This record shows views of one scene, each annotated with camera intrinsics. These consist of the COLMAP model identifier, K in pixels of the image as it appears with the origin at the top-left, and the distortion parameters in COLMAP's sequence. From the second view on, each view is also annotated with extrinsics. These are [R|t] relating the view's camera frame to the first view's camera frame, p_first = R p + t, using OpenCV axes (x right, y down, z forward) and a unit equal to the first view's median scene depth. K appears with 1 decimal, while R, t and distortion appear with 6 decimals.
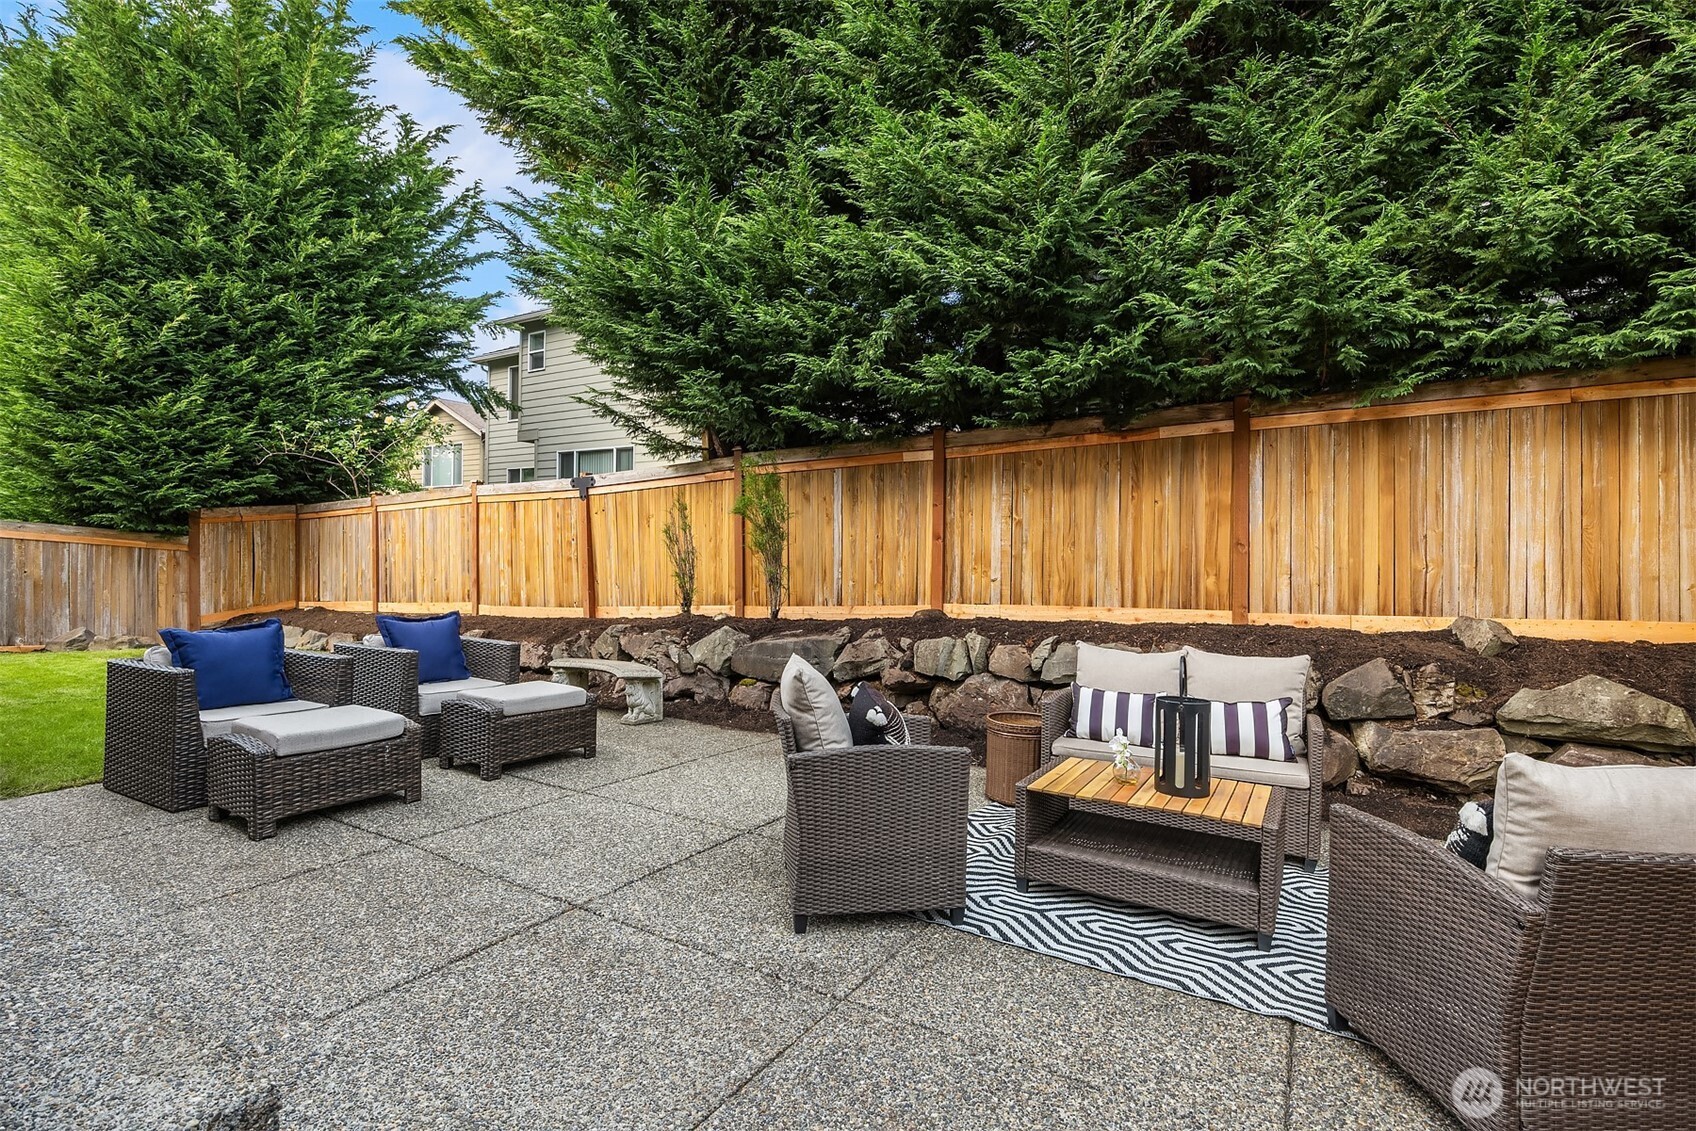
lens RADIAL K [[826.9, 0, 841.7], [0, 826.9, 543.2], [0, 0, 1]] dist [-0.003978, -0.000277]
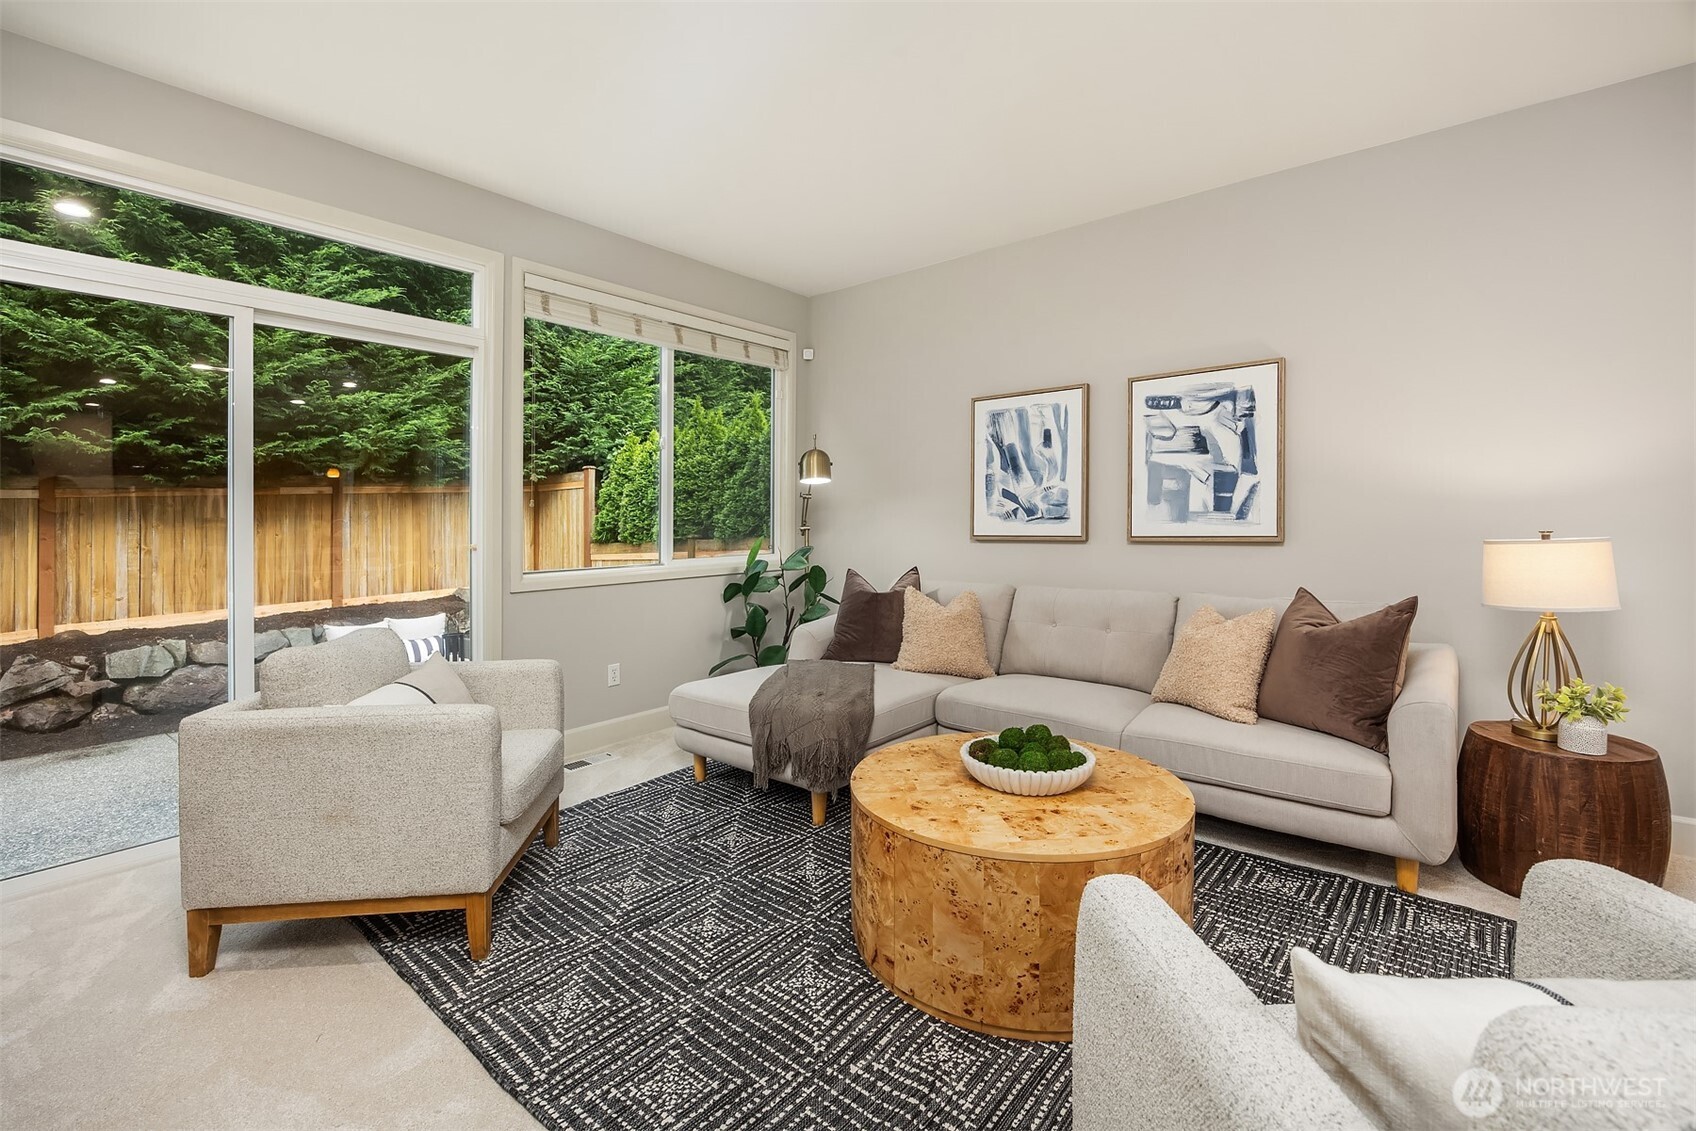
lens RADIAL K [[717.2, 0, 860.3], [0, 717.2, 522.0], [0, 0, 1]] dist [-0.004357, -0.000349]
pose [[0.150699, -0.017636, 0.988422, -0.790894], [0.005471, 0.999840, 0.017006, -0.093061], [-0.988565, 0.002845, 0.150771, -0.283496]]
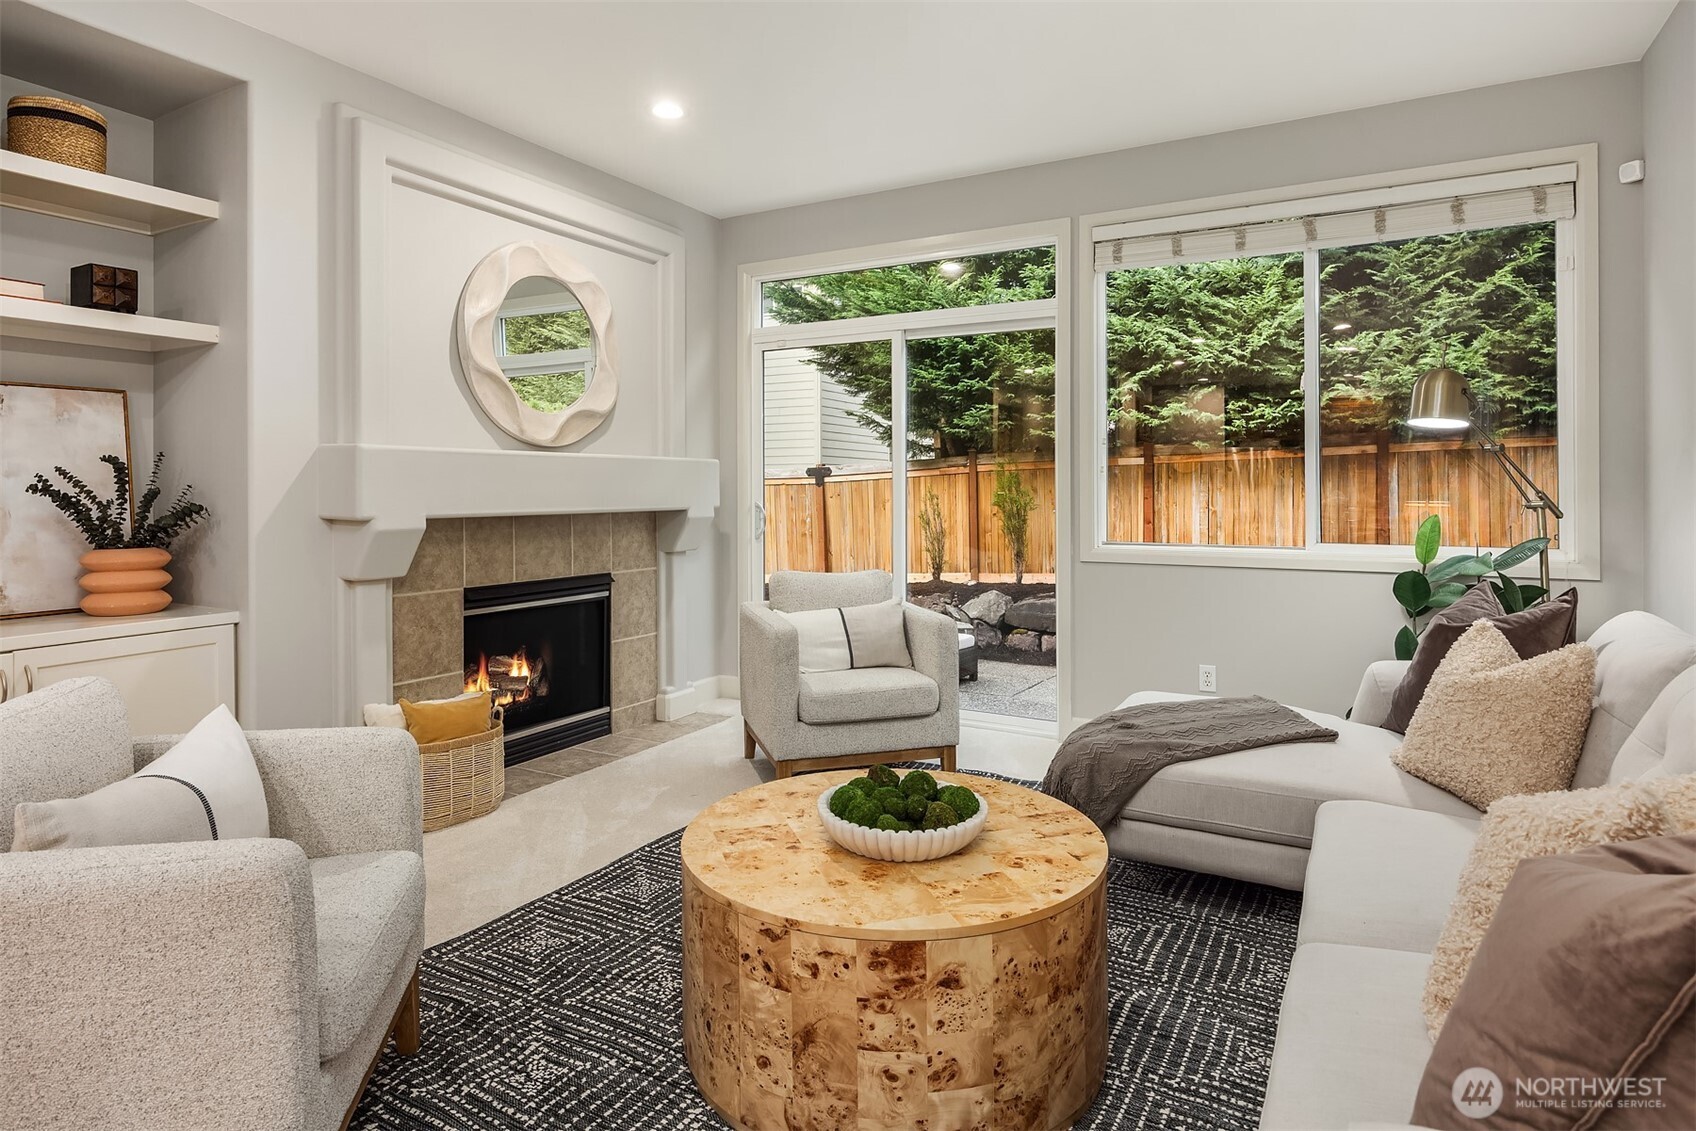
lens RADIAL K [[941.8, 0, 837.0], [0, 941.8, 470.7], [0, 0, 1]] dist [-0.000548, -0.000610]
pose [[0.999714, -0.011430, 0.021004, -0.497233], [0.011684, 0.999860, -0.012001, -0.092337], [-0.020864, 0.012243, 0.999707, -0.619797]]
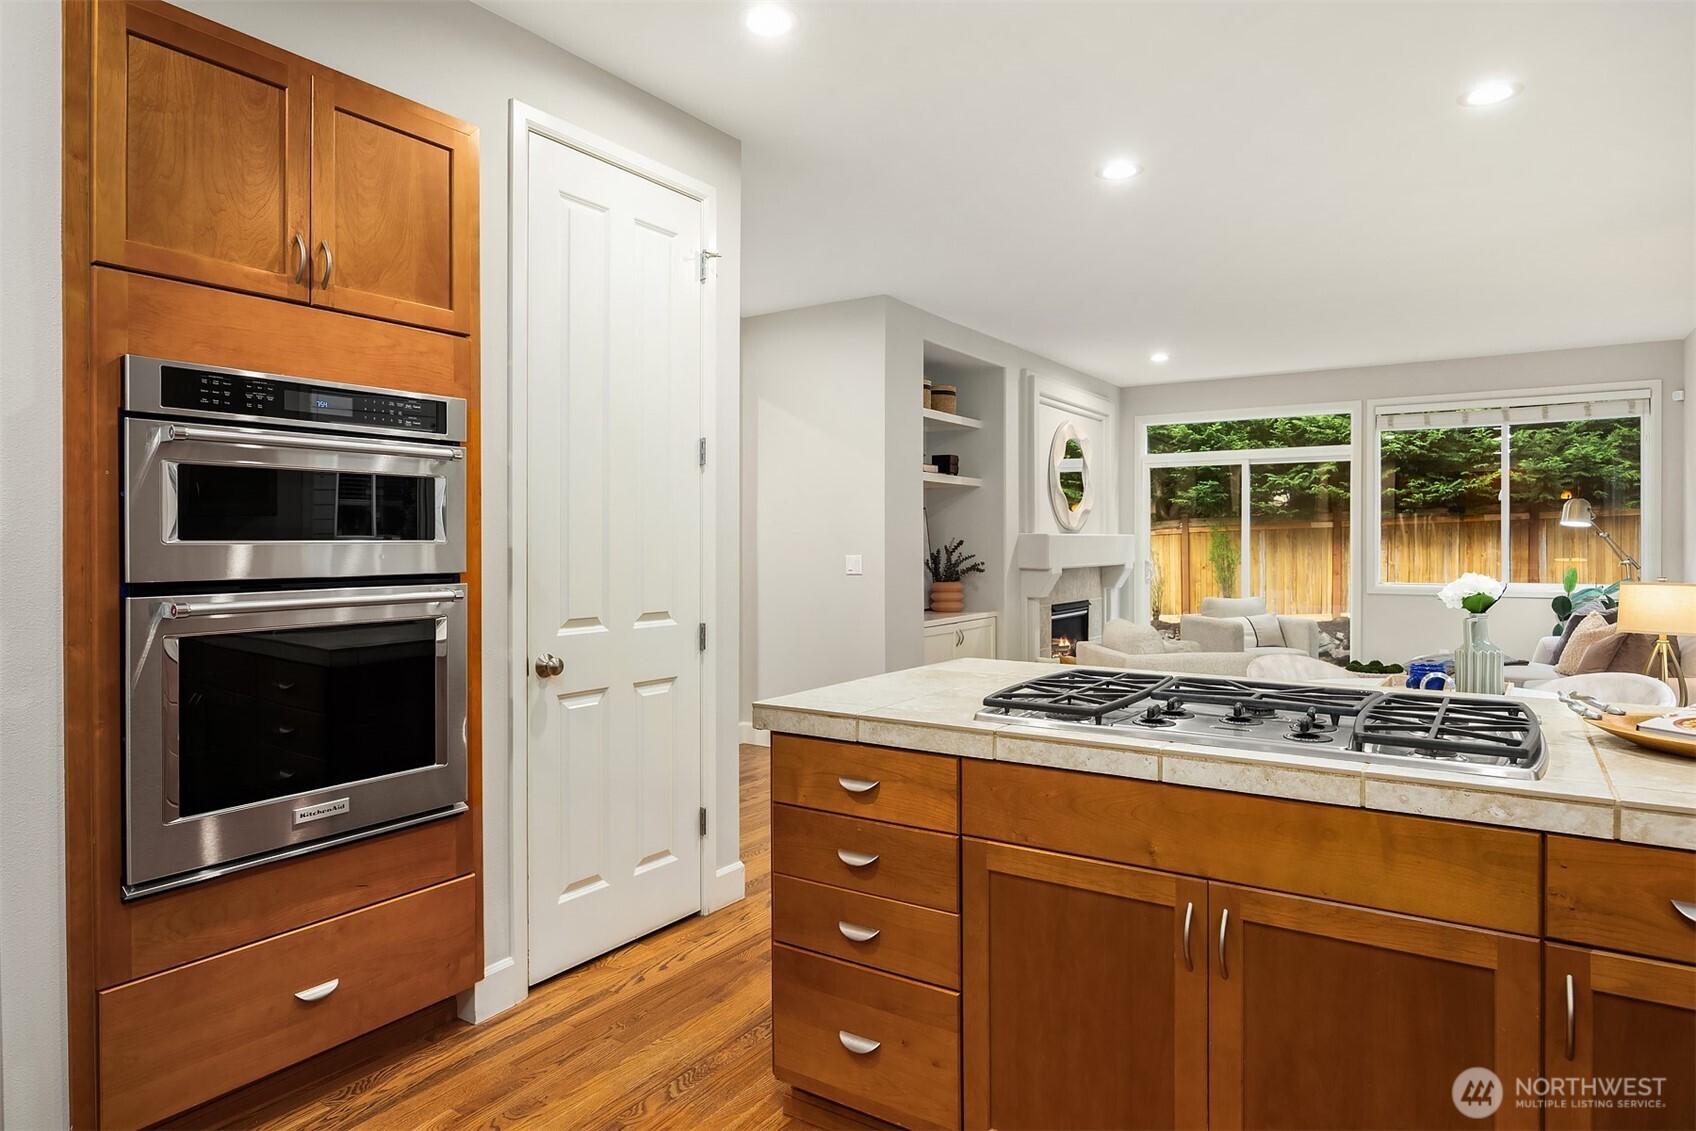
lens RADIAL K [[988.8, 0, 859.1], [0, 988.8, 537.8], [0, 0, 1]] dist [0.002255, -0.000589]
pose [[0.999005, -0.013079, -0.042631, -0.903579], [0.013240, 0.999906, 0.003499, -0.117640], [0.042581, -0.004060, 0.999085, -1.240801]]
